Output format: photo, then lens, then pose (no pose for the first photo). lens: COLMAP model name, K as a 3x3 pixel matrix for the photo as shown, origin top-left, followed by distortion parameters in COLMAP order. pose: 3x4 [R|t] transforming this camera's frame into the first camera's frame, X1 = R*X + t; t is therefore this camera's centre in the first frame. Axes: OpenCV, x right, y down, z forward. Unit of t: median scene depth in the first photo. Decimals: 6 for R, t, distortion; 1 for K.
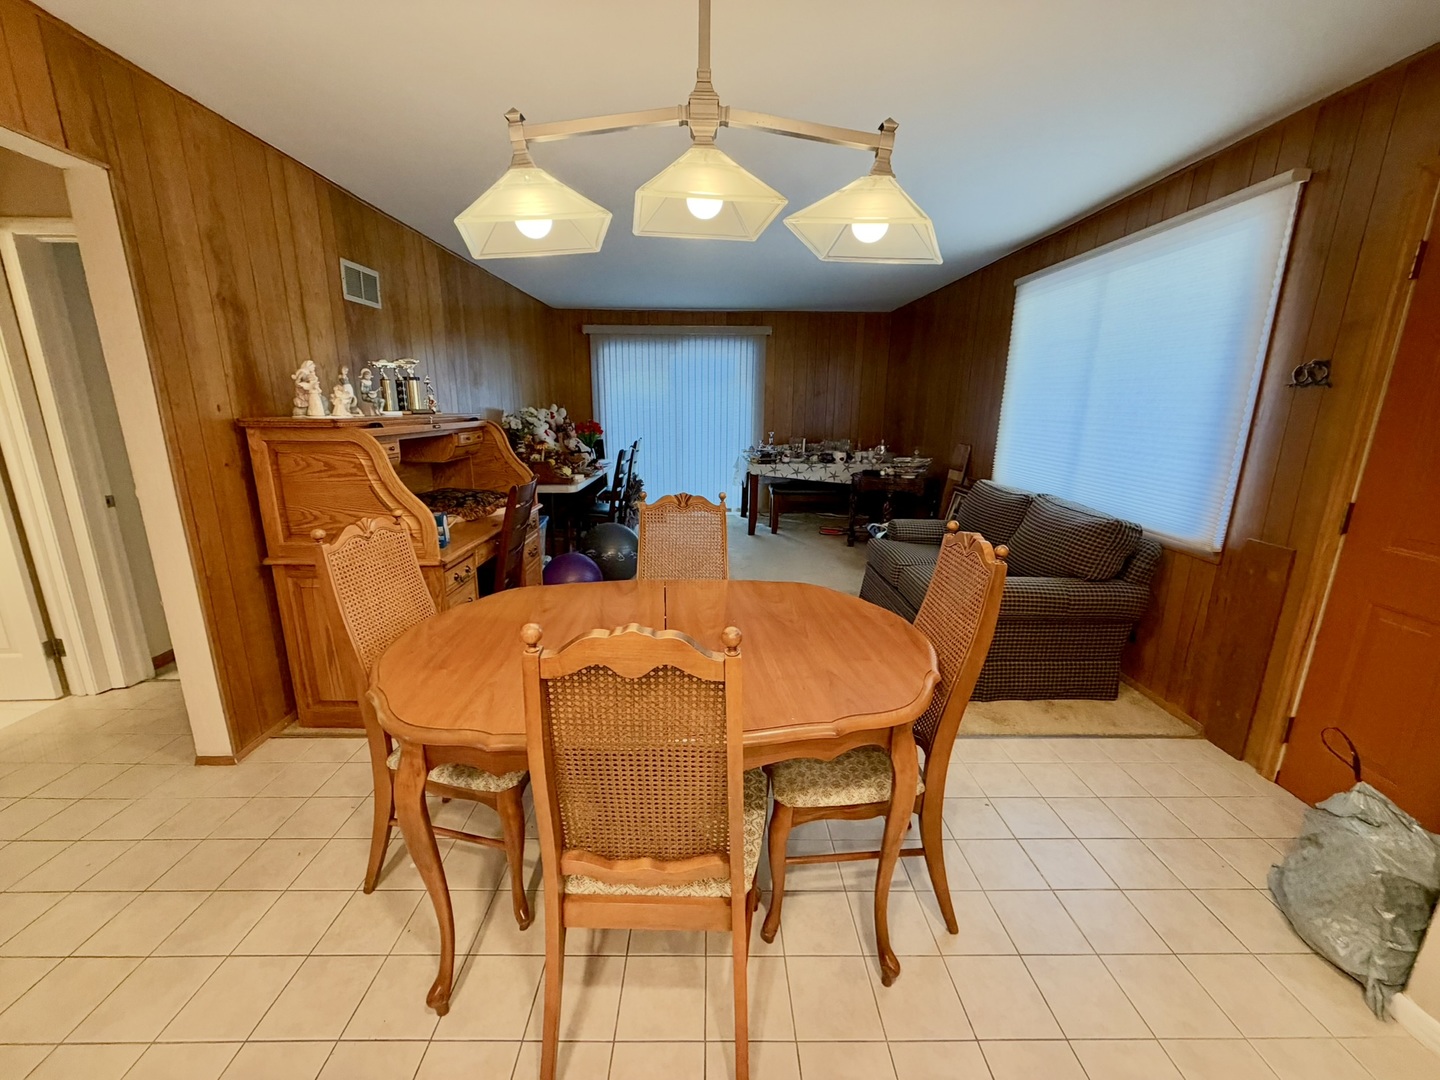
lens RADIAL K [[573.2, 0, 718.0], [0, 573.2, 541.7], [0, 0, 1]] dist [0.001483, -0.000154]
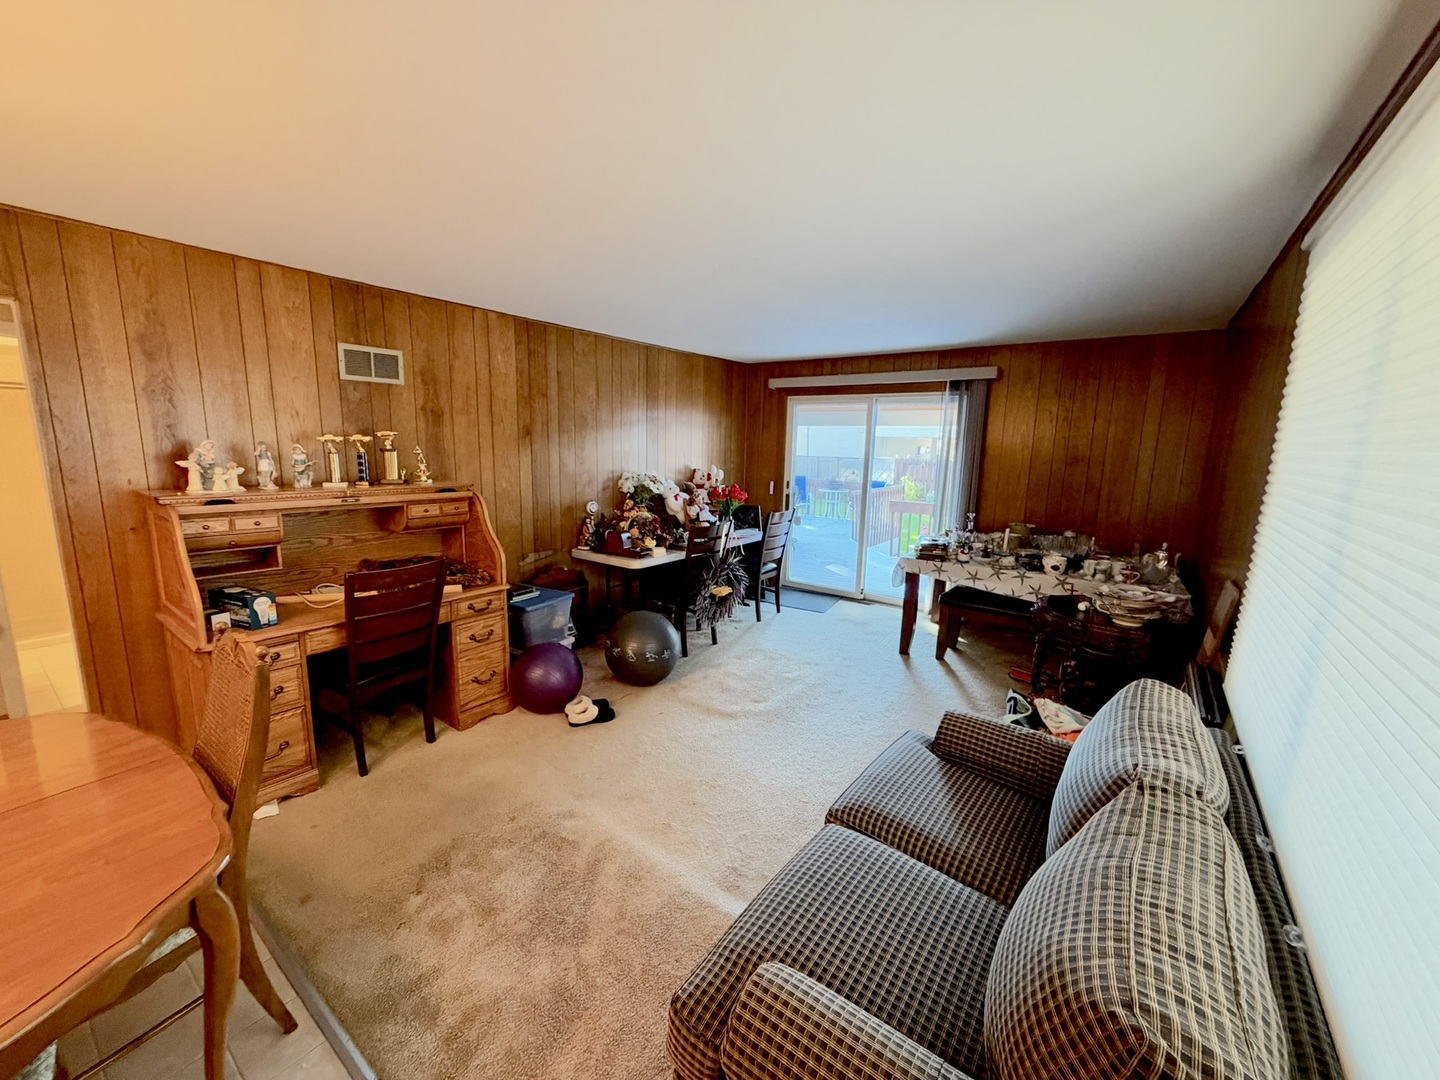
lens RADIAL K [[573.2, 0, 724.8], [0, 573.2, 542.9], [0, 0, 1]] dist [0.001483, -0.000154]
pose [[0.793713, 0.116613, -0.597011, 0.301935], [-0.159710, 0.986970, -0.019547, -0.101614], [0.586952, 0.110863, 0.801995, 0.283800]]
